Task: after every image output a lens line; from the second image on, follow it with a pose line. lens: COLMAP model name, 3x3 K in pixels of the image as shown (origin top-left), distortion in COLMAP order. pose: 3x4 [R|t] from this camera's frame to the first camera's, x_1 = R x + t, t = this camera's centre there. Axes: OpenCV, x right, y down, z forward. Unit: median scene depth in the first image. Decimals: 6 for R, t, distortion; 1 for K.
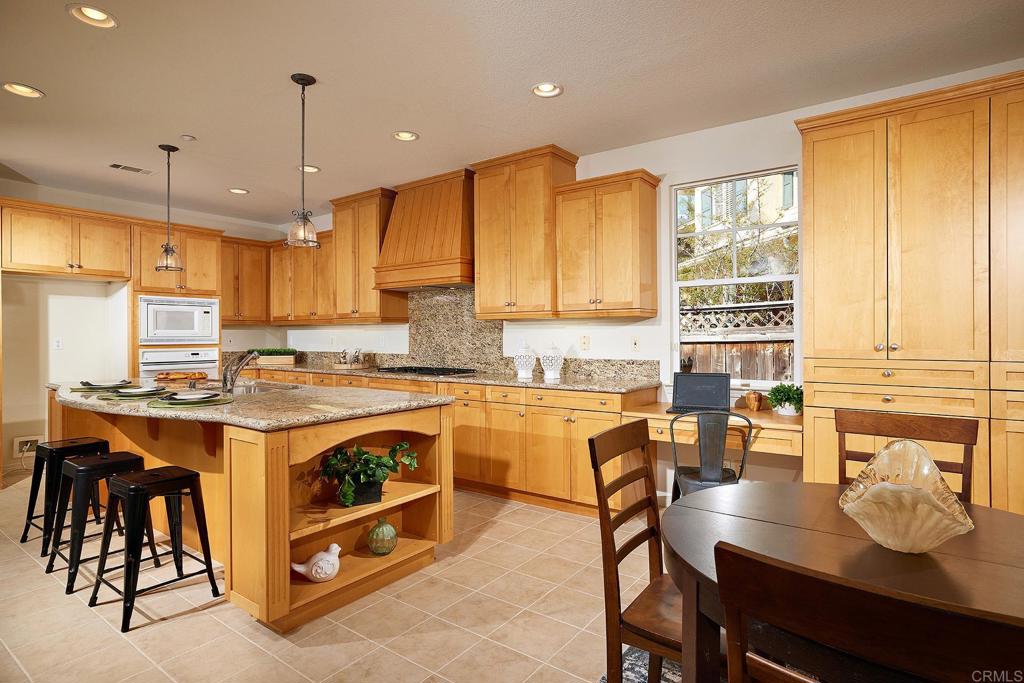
lens RADIAL K [[536.9, 0, 503.5], [0, 536.9, 340.5], [0, 0, 1]] dist [-0.000575, 0.000147]
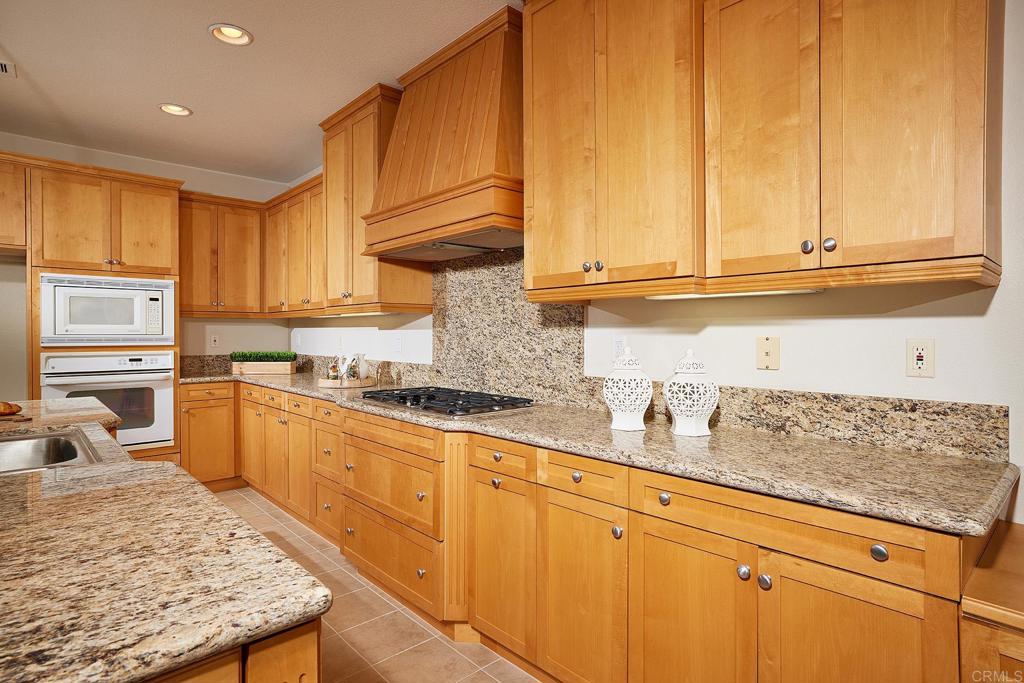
lens RADIAL K [[536.9, 0, 505.1], [0, 536.9, 333.9], [0, 0, 1]] dist [-0.000575, 0.000147]
pose [[0.982158, 0.004115, -0.188011, 0.020097], [-0.006035, 0.999935, -0.009643, -0.004696], [0.187959, 0.010605, 0.982120, 0.452359]]
